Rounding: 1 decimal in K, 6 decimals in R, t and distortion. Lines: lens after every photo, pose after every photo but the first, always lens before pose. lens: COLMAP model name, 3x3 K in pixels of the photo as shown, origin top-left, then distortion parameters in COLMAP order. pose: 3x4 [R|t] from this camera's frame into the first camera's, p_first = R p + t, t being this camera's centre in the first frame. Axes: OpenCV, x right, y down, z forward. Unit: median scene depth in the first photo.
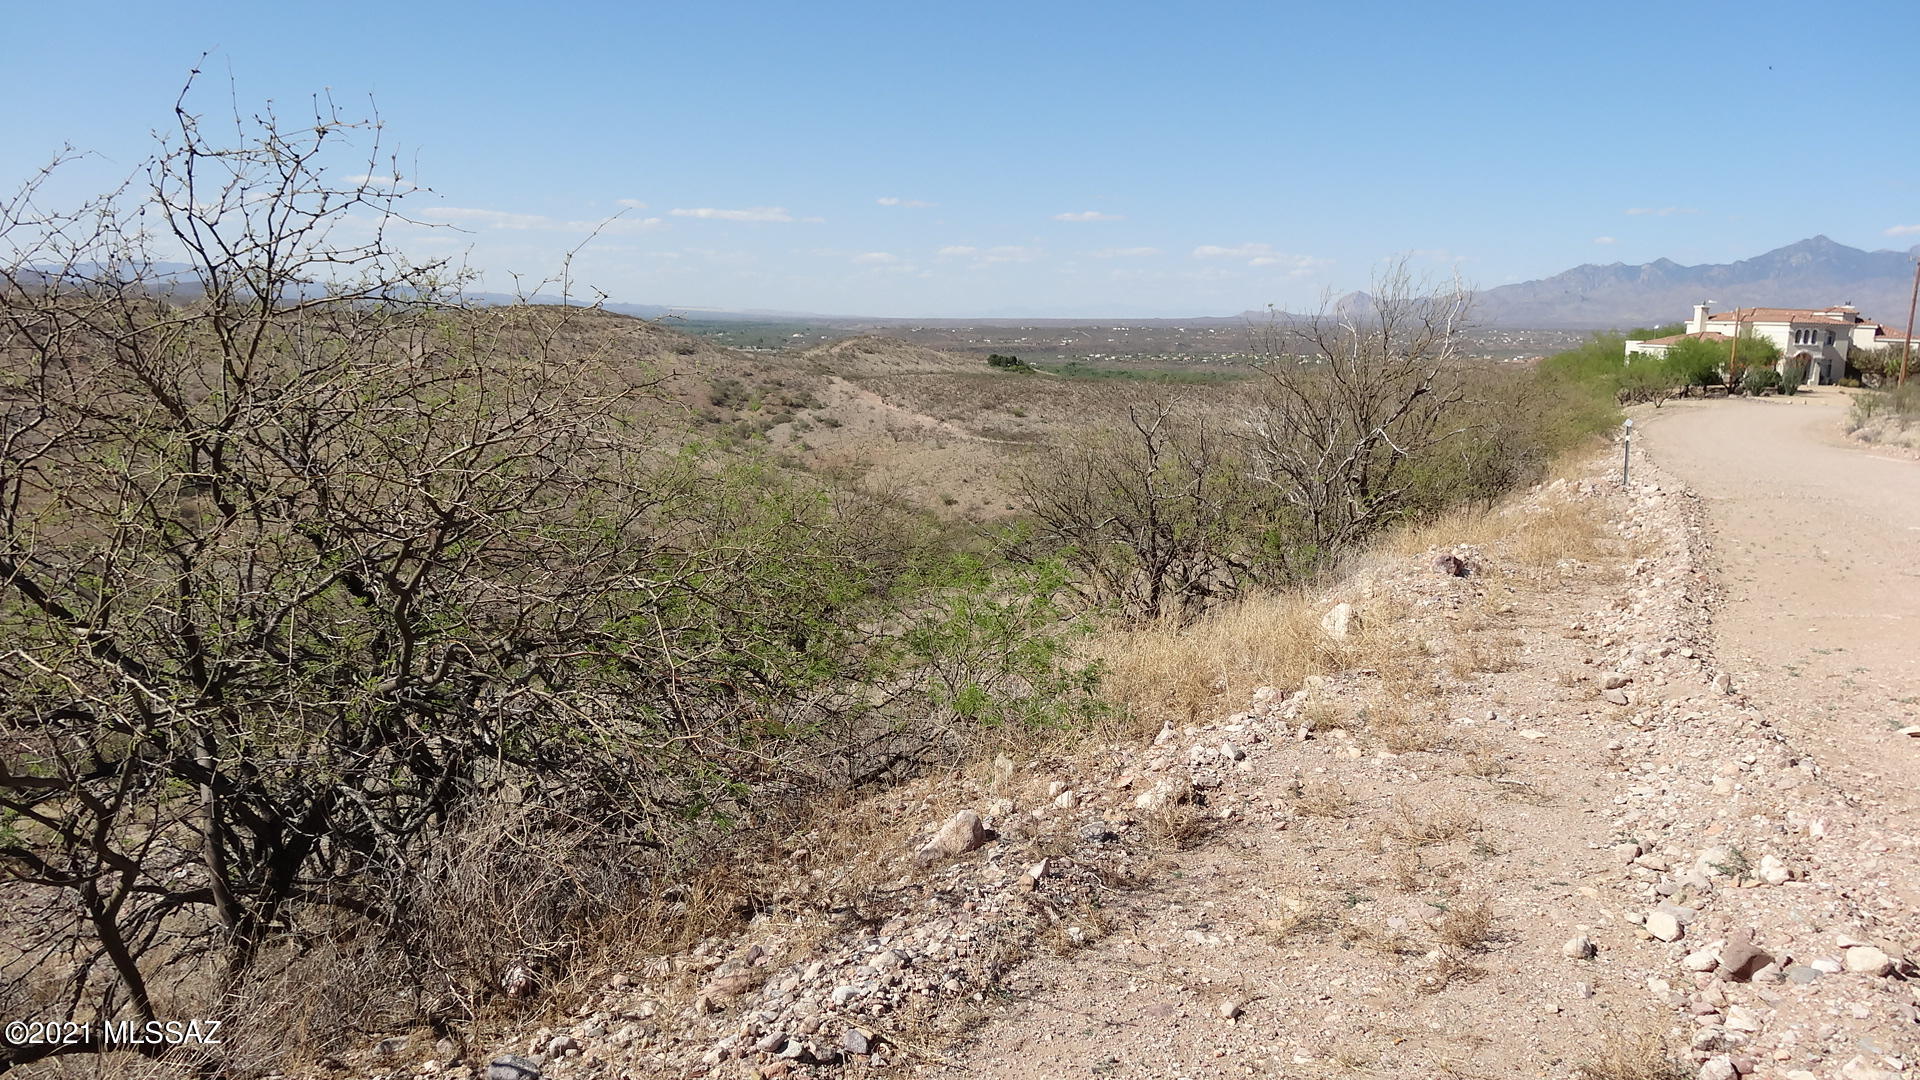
lens RADIAL K [[1412.4, 0, 960.0], [0, 1412.4, 540.0], [0, 0, 1]] dist [-0.003423, 0.006112]
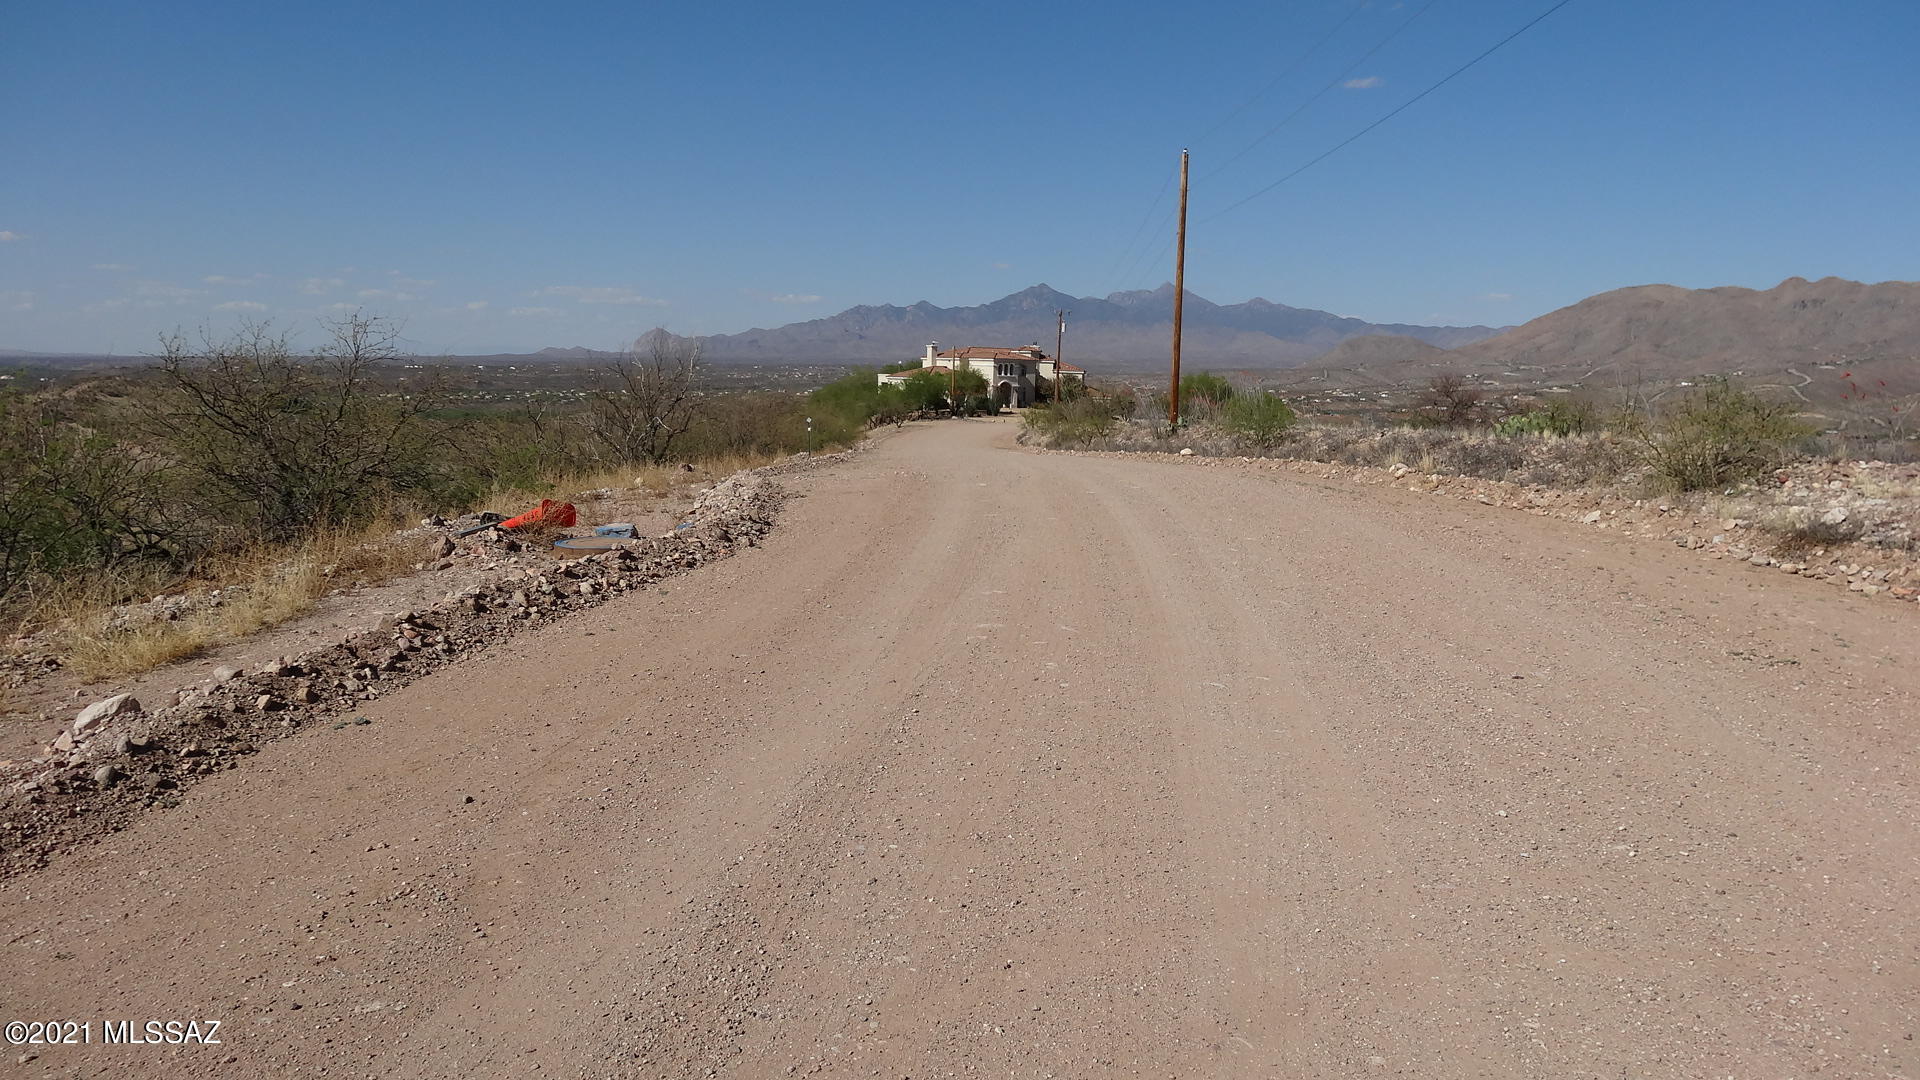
lens RADIAL K [[1413.8, 0, 960.0], [0, 1413.8, 540.0], [0, 0, 1]] dist [-0.002373, 0.002356]
pose [[0.887043, -0.062006, 0.457505, -0.025228], [0.073795, 0.997242, -0.007922, 0.014838], [-0.455752, 0.040788, 0.889172, -0.098953]]
